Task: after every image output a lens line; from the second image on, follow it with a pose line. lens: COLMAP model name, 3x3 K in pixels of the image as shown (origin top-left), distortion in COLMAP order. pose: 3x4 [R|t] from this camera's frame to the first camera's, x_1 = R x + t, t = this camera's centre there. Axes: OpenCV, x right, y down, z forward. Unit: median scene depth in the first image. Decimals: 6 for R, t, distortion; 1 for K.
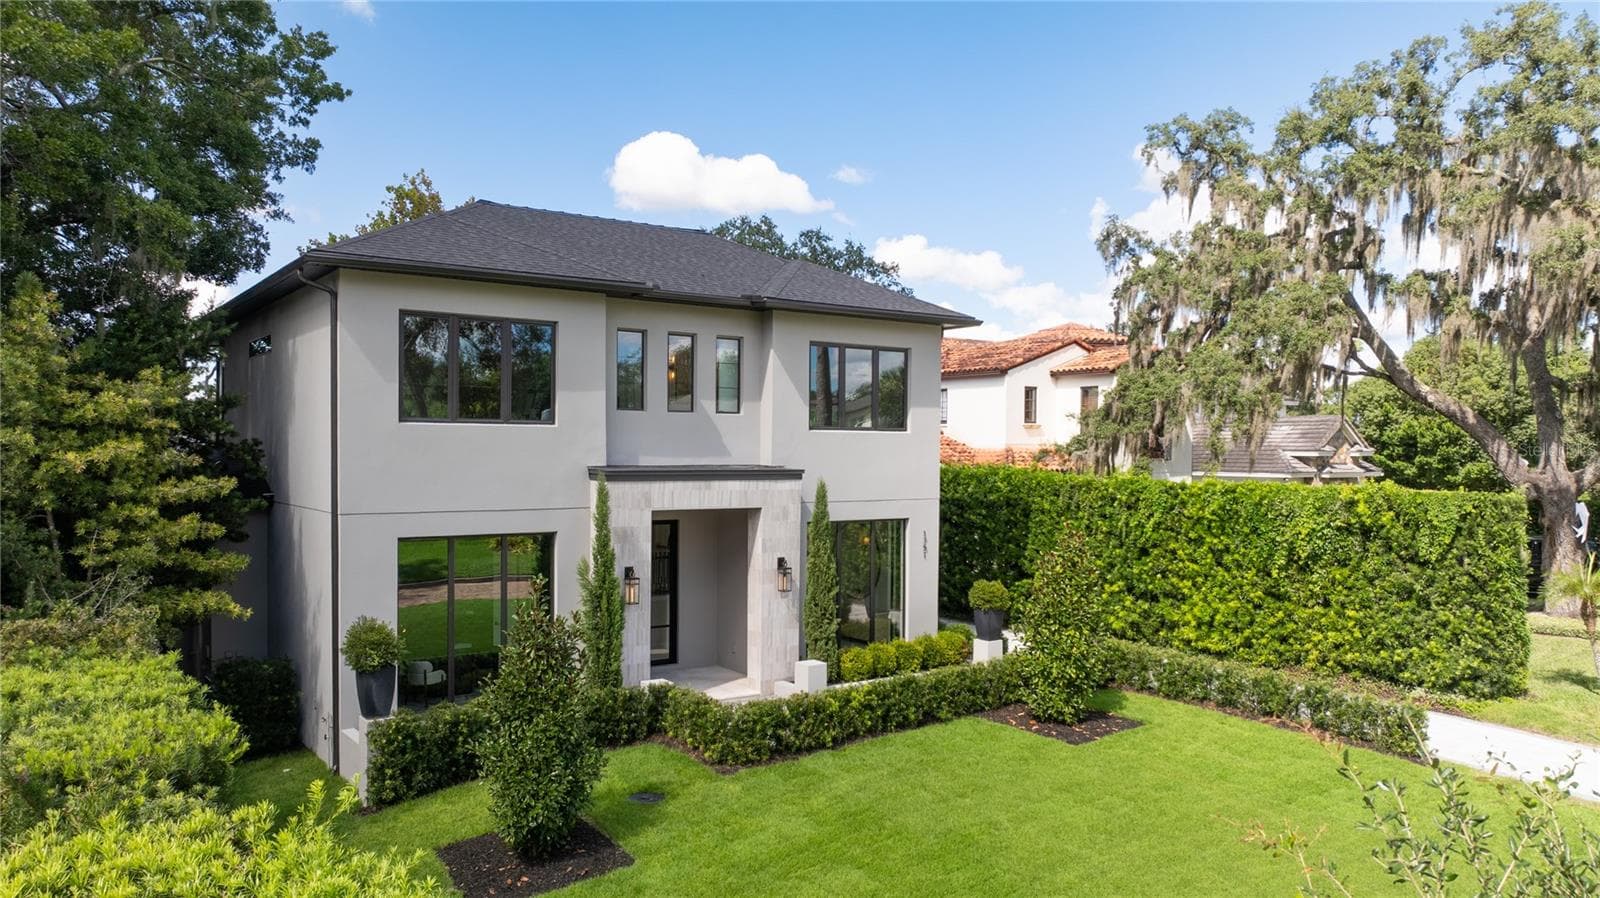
lens RADIAL K [[1136.8, 0, 807.8], [0, 1136.8, 480.6], [0, 0, 1]] dist [-0.011128, -0.003565]
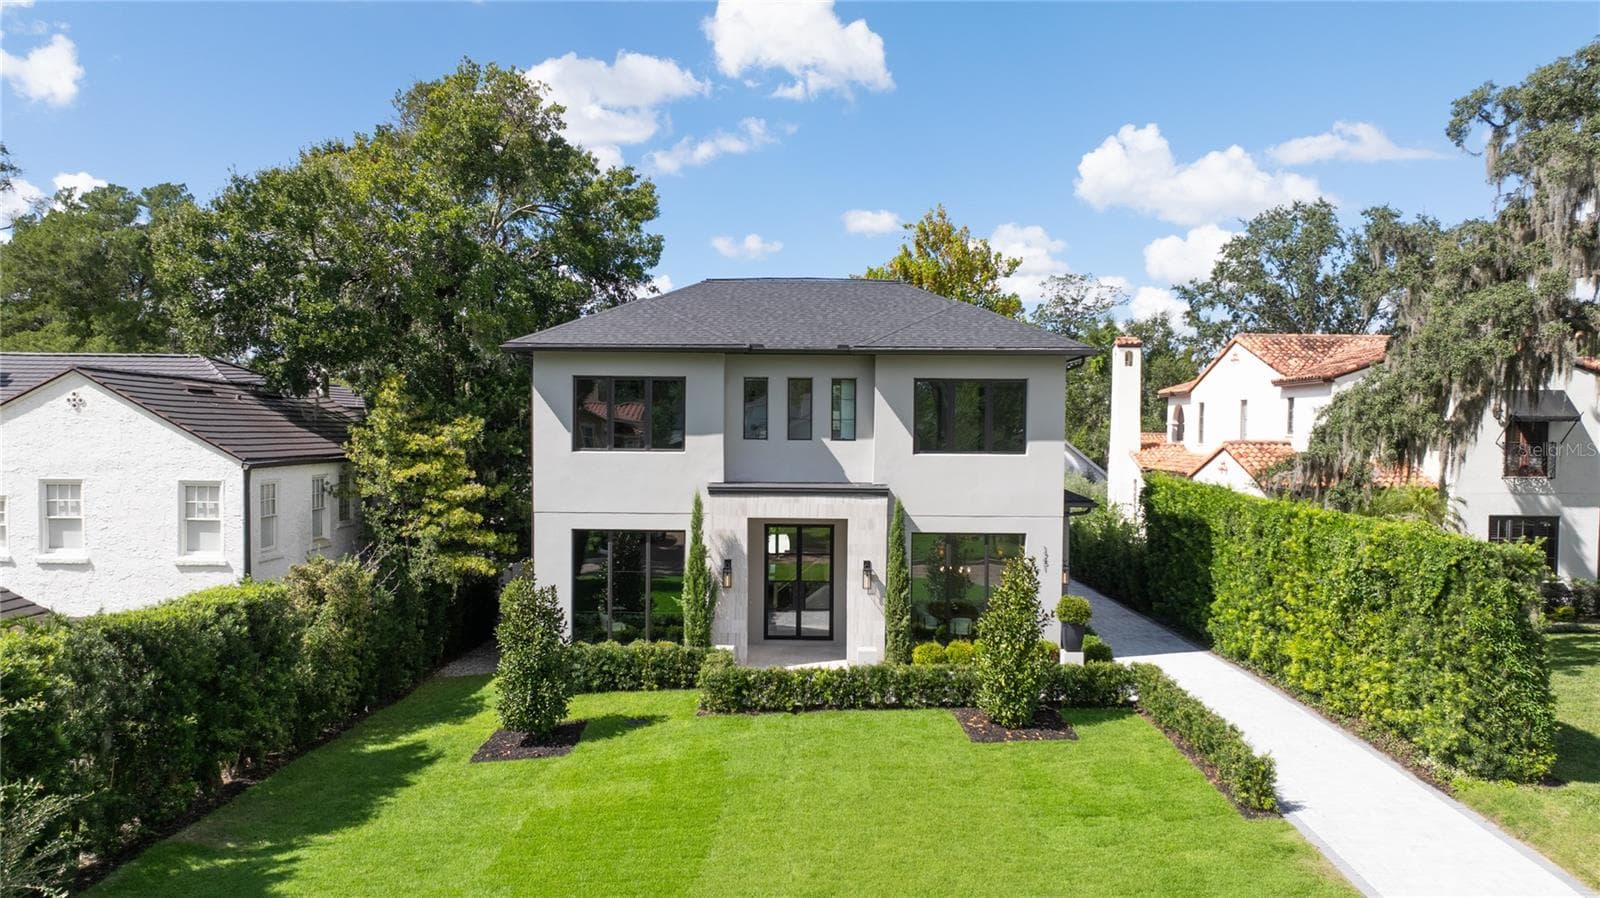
lens RADIAL K [[1136.8, 0, 807.8], [0, 1136.8, 480.6], [0, 0, 1]] dist [-0.011128, -0.003565]
pose [[0.805472, 0.028189, -0.591963, 0.647893], [-0.019083, 0.999584, 0.021634, -0.043331], [0.592327, -0.006129, 0.805675, -0.012660]]
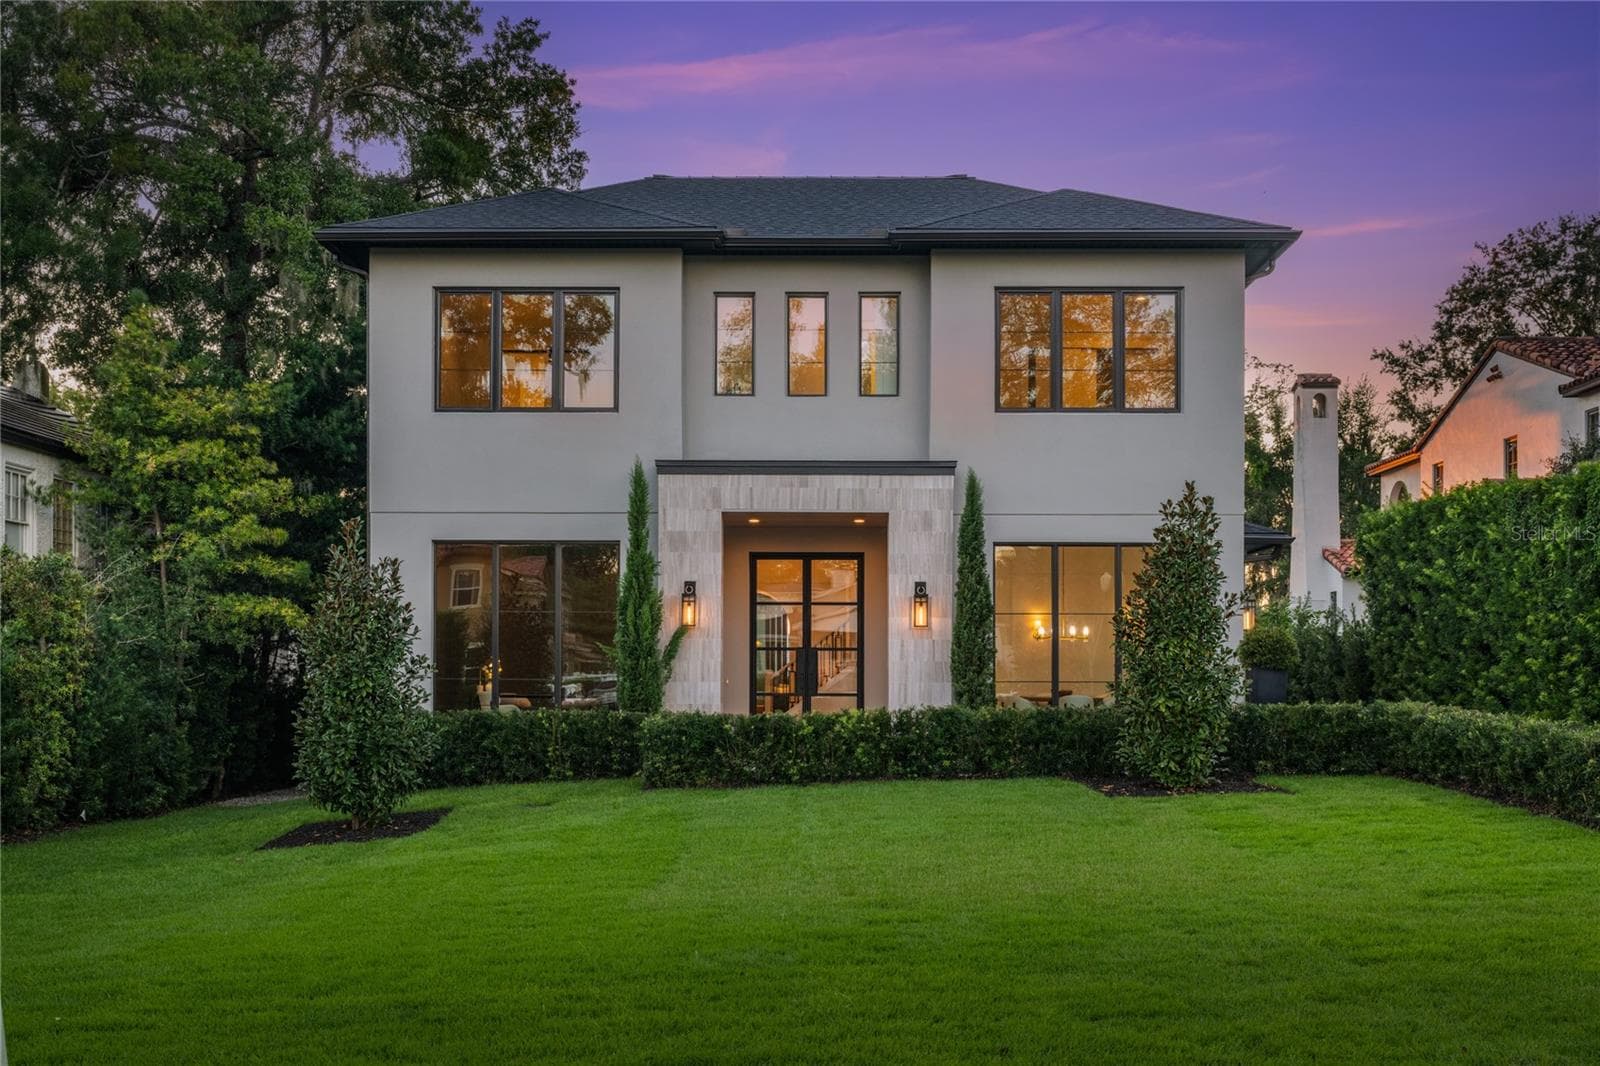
lens RADIAL K [[1692.6, 0, 796.2], [0, 1692.6, 693.1], [0, 0, 1]] dist [0.002454, 0.016348]
pose [[0.801675, -0.000819, -0.597760, 0.569142], [-0.014894, 0.999661, -0.021346, 0.165515], [0.597575, 0.026016, 0.801391, 0.083619]]
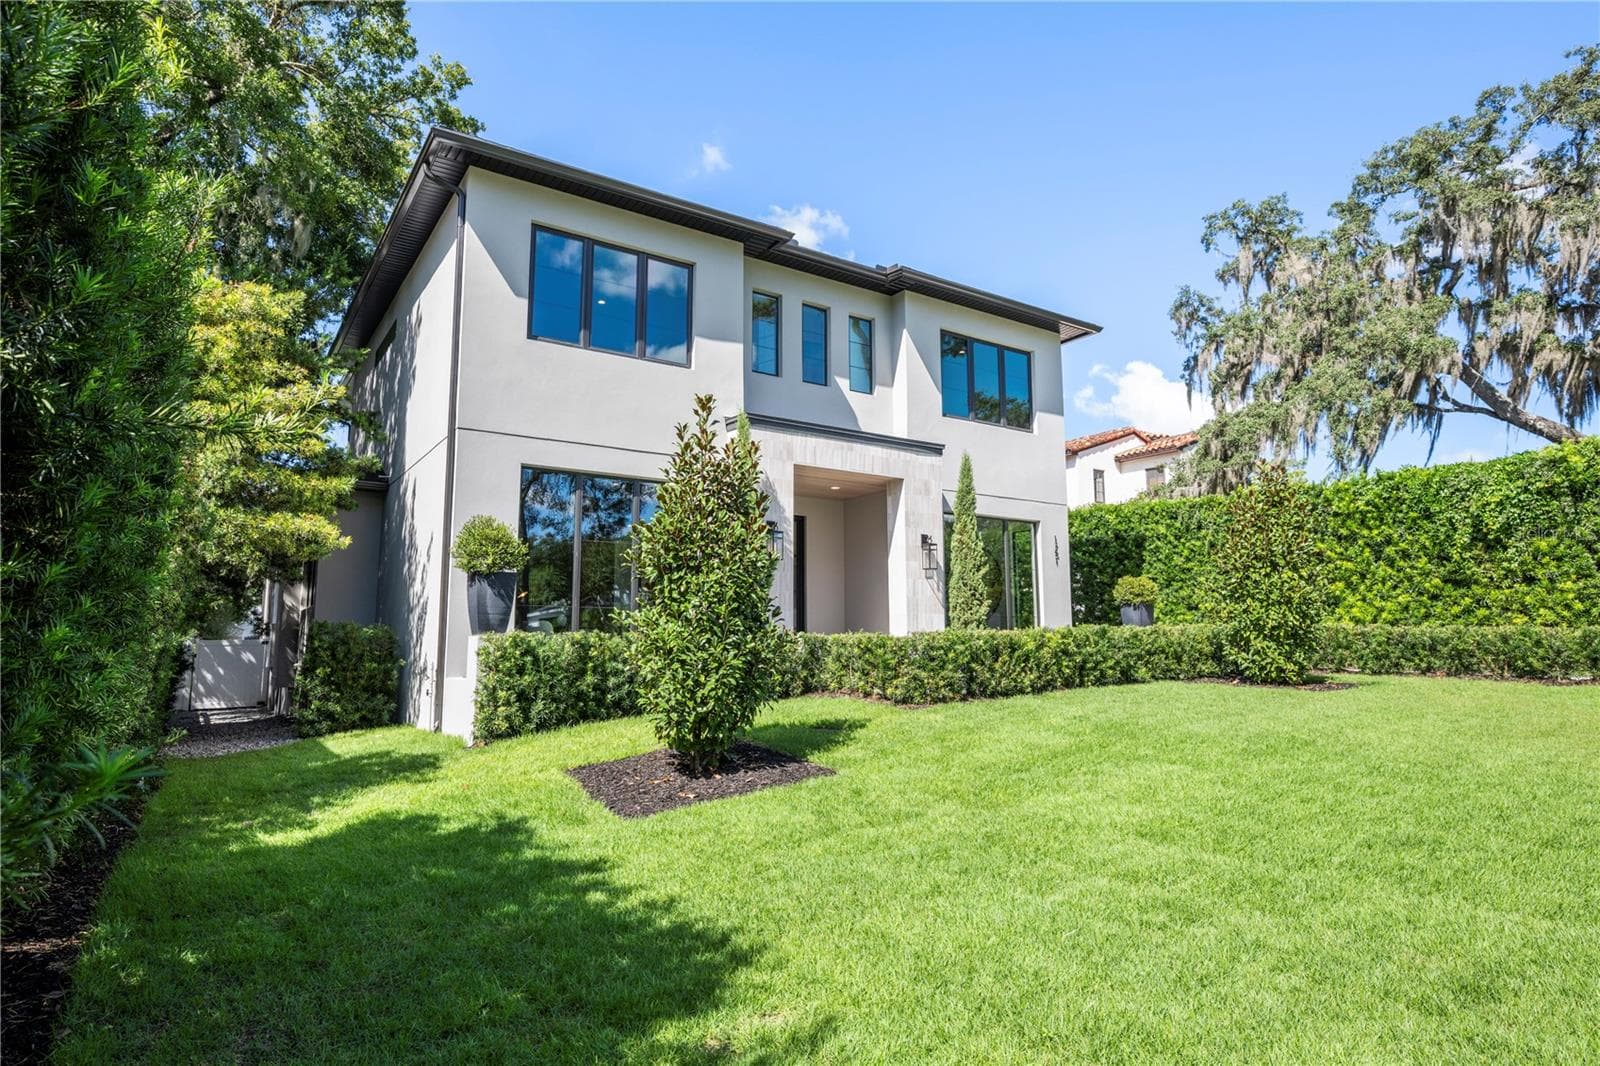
lens RADIAL K [[902.6, 0, 800.0], [0, 902.6, 533.0], [0, 0, 1]] dist [0.000139, 0.001771]
pose [[0.999372, -0.015501, -0.031865, -0.102741], [0.010417, 0.988030, -0.153907, 0.180803], [0.033869, 0.153479, 0.987571, 0.269352]]
